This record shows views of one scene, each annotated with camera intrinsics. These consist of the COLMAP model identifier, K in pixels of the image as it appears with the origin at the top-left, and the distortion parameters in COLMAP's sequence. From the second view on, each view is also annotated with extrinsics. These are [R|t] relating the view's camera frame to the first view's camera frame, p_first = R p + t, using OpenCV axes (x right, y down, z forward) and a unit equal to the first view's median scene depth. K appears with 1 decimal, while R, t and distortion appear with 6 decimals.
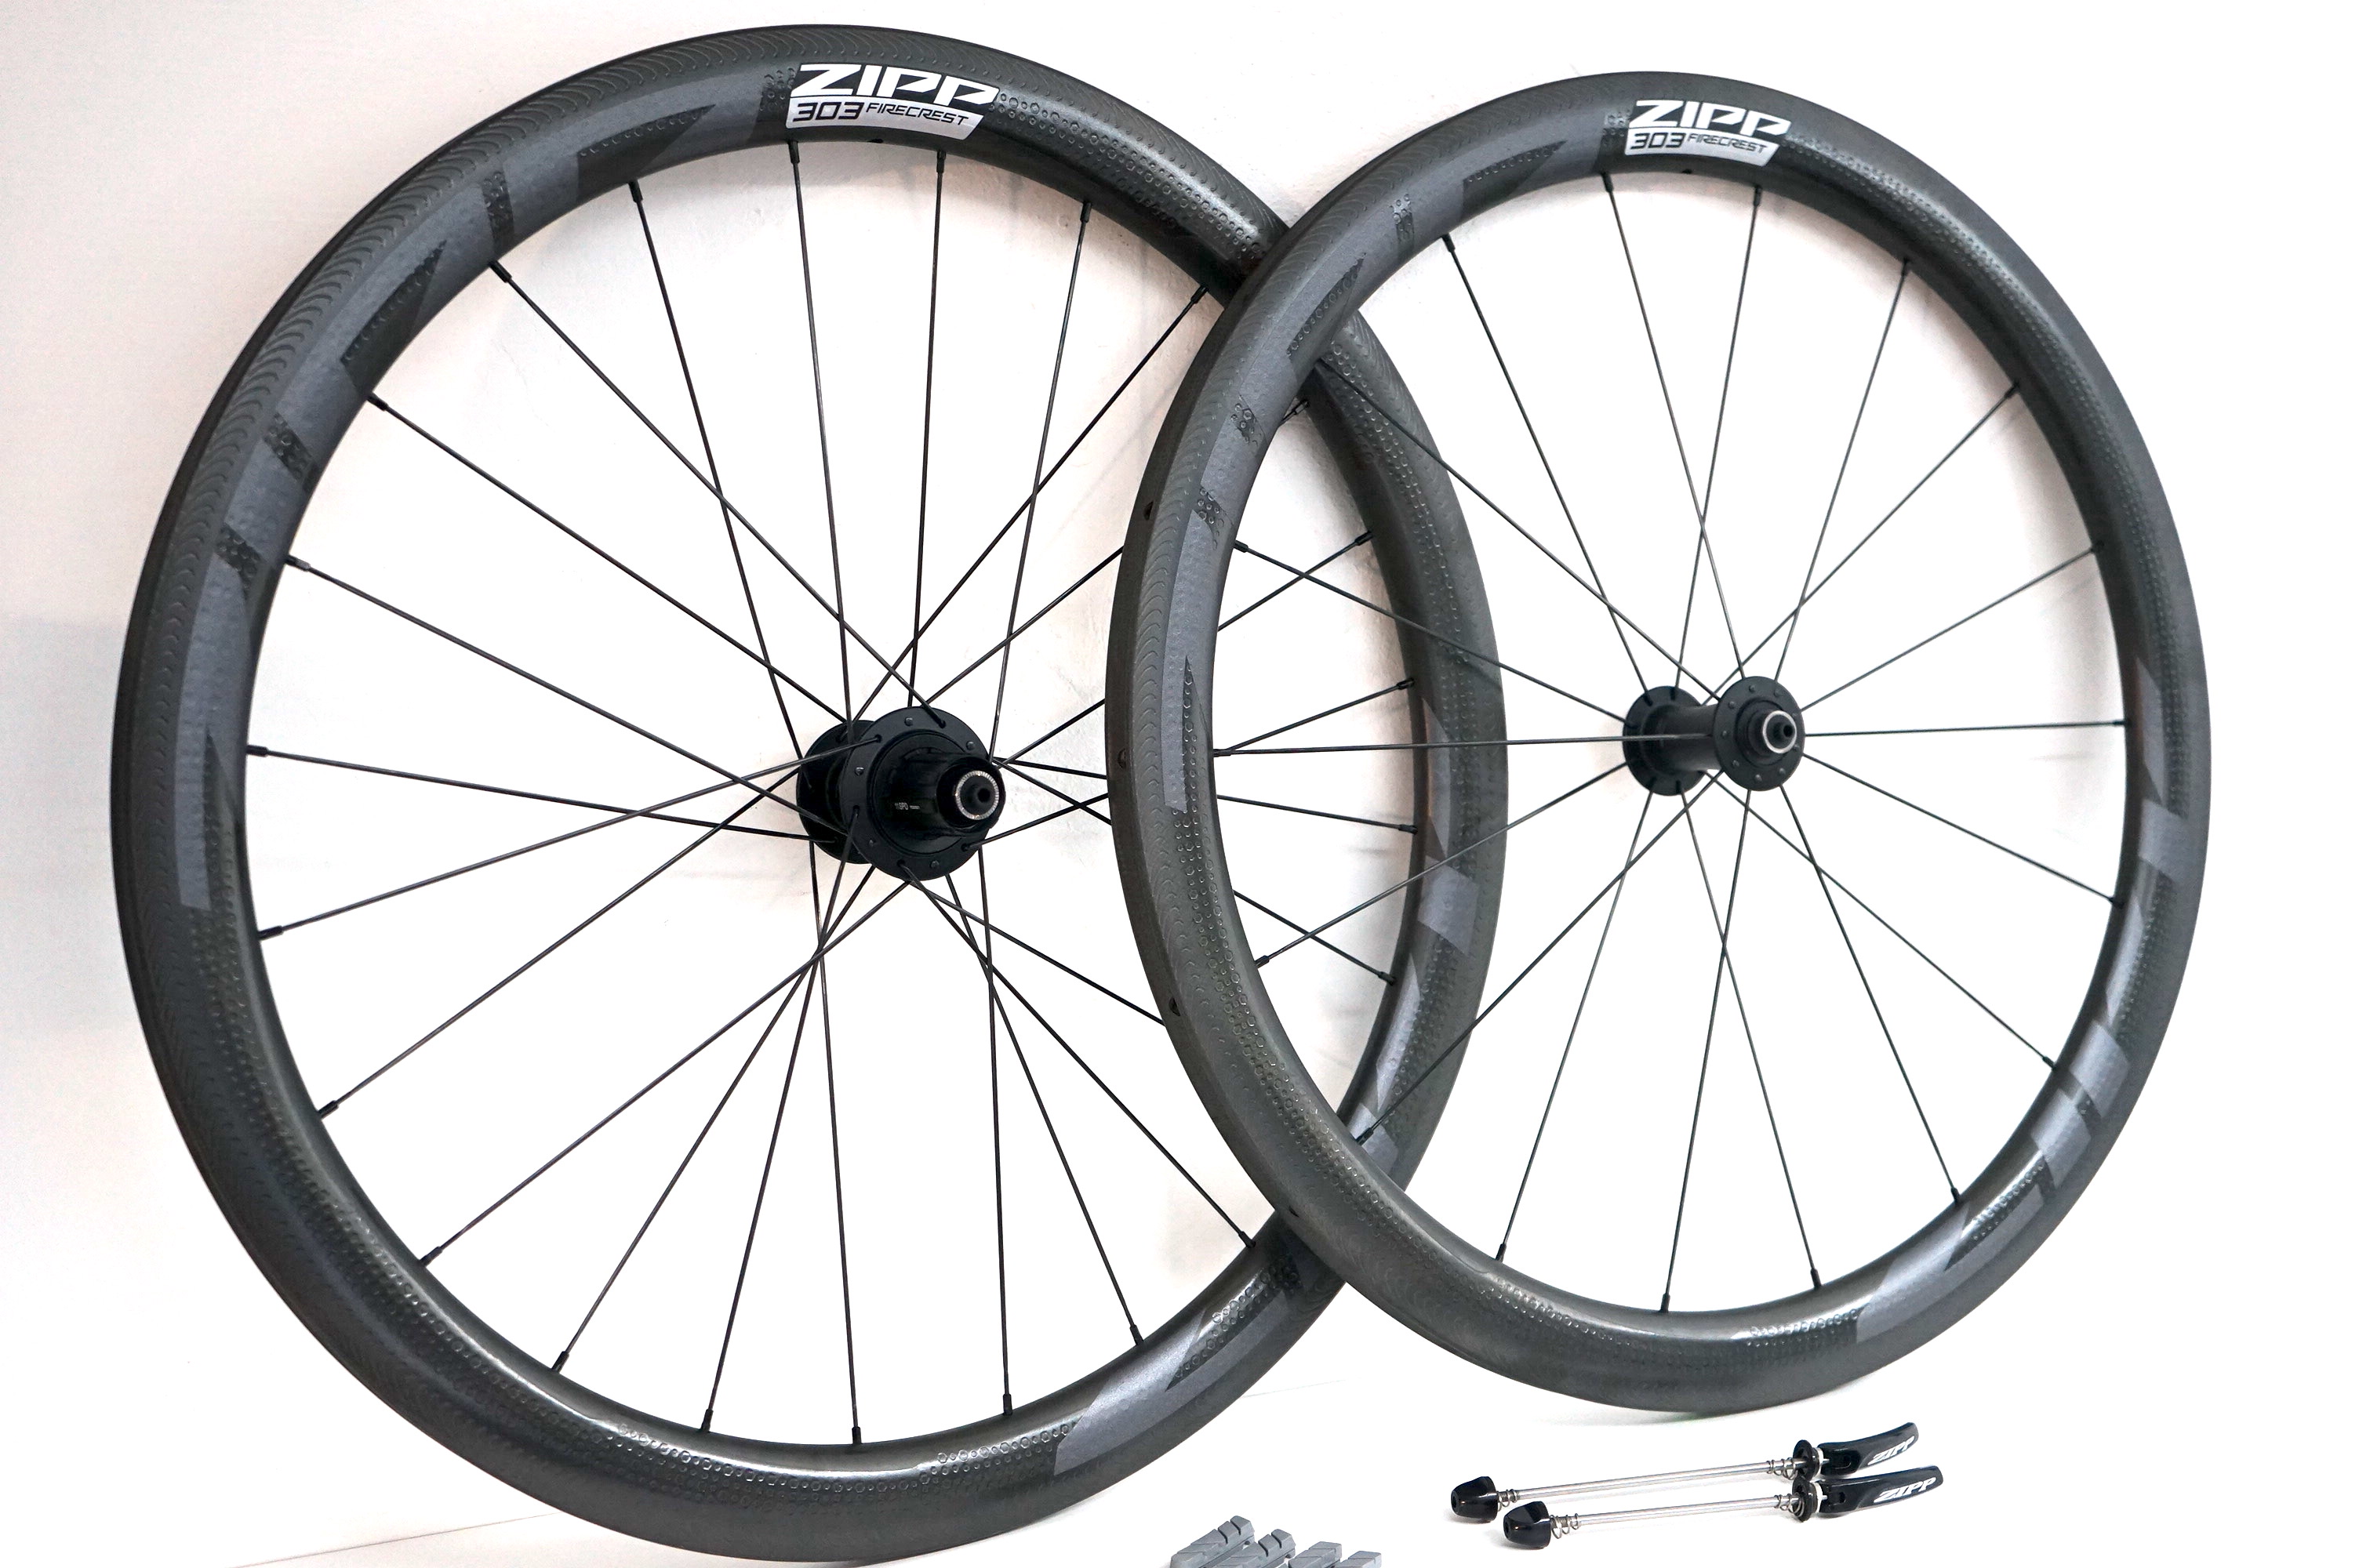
lens RADIAL K [[2933.1, 0, 1179.5], [0, 2933.1, 784.0], [0, 0, 1]] dist [-0.016544, -0.027941]
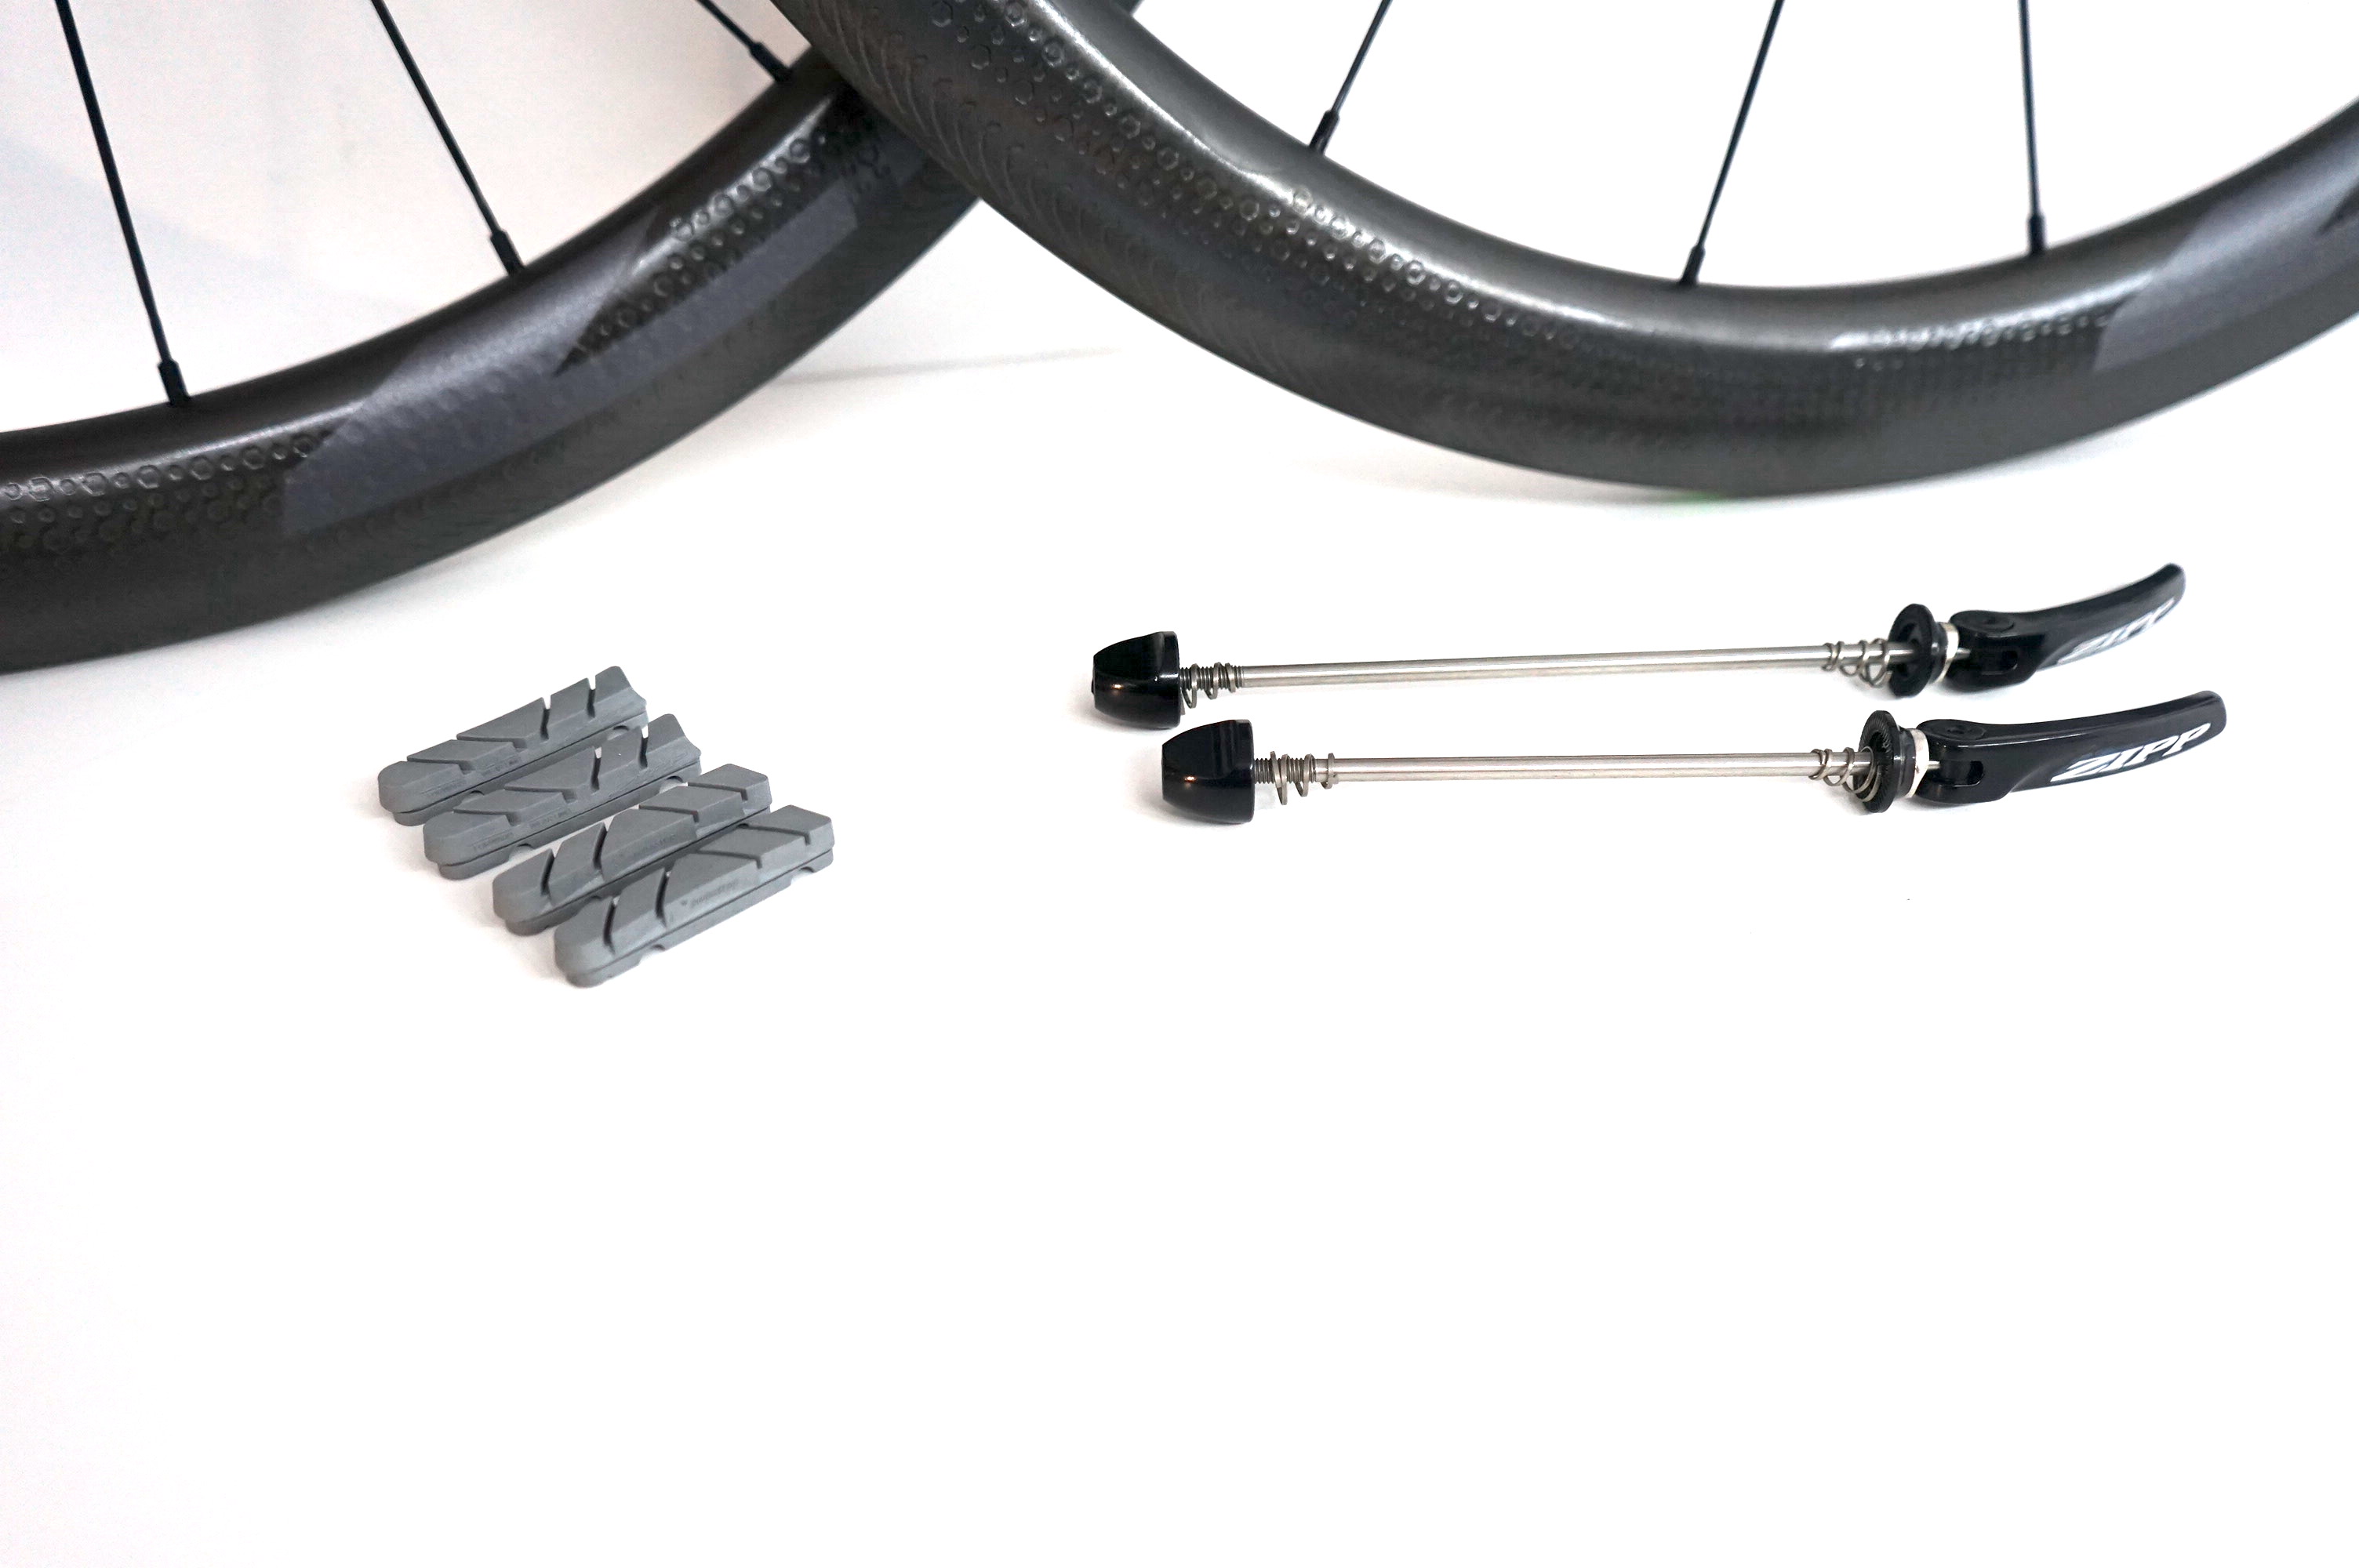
lens RADIAL K [[1986.3, 0, 1177.5], [0, 1986.3, 740.5], [0, 0, 1]] dist [-0.085799, 0.239252]
pose [[0.979058, 0.121826, -0.163104, 0.130910], [-0.036017, 0.892199, 0.450204, 0.093631], [0.200368, -0.434901, 0.877903, 0.599097]]
